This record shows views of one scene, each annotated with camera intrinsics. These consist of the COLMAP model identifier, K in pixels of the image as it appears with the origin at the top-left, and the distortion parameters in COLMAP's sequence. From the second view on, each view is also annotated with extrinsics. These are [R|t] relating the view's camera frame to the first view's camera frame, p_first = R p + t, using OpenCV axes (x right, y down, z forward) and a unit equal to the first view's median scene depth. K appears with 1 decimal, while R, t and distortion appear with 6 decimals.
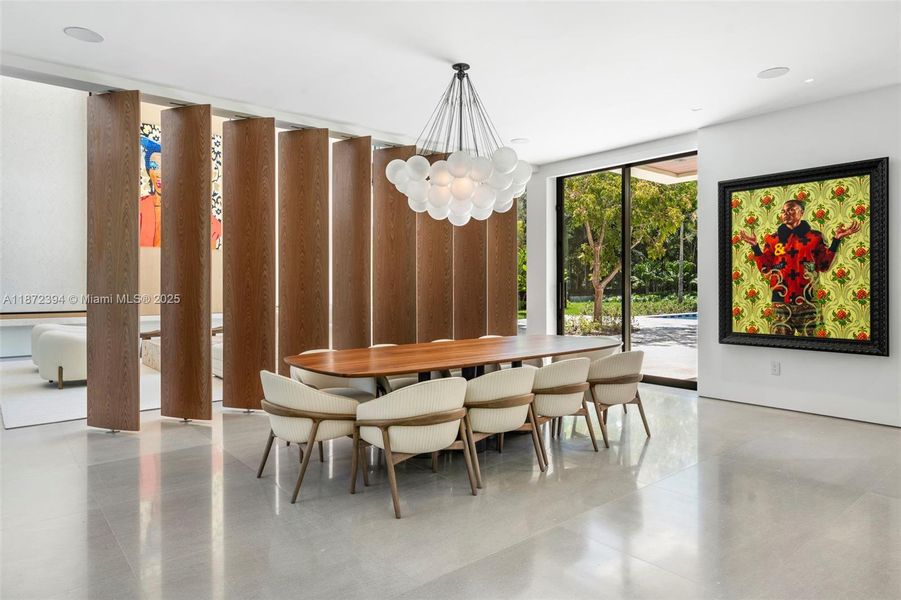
lens RADIAL K [[557.4, 0, 447.1], [0, 557.4, 294.3], [0, 0, 1]] dist [0.014379, -0.007393]
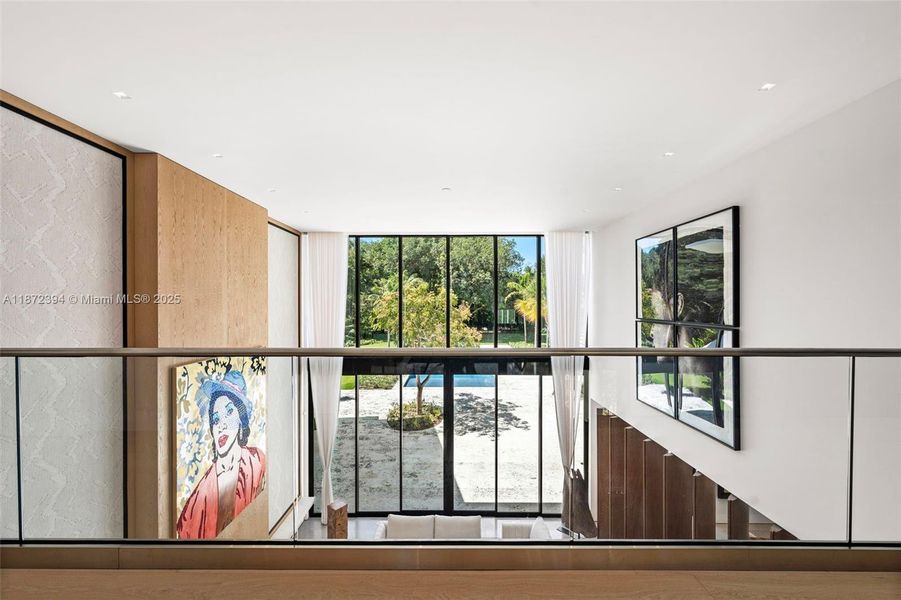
lens RADIAL K [[361.5, 0, 453.3], [0, 361.5, 304.1], [0, 0, 1]] dist [-0.008090, 0.000032]
pose [[0.636372, -0.002287, 0.771379, -1.331217], [0.012787, 0.999889, -0.007584, -0.710160], [-0.771276, 0.014690, 0.636331, 0.973277]]
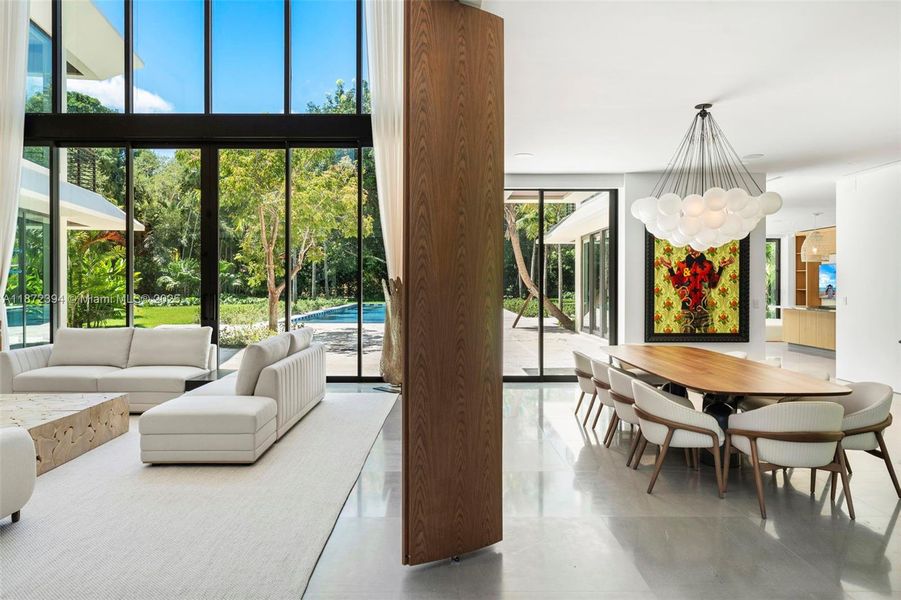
lens RADIAL K [[601.5, 0, 455.2], [0, 601.5, 294.9], [0, 0, 1]] dist [0.004320, 0.000427]
pose [[0.630328, -0.011723, 0.776240, -0.950216], [0.010578, 0.999923, 0.006512, -0.039525], [-0.776257, 0.004106, 0.630403, 0.502746]]
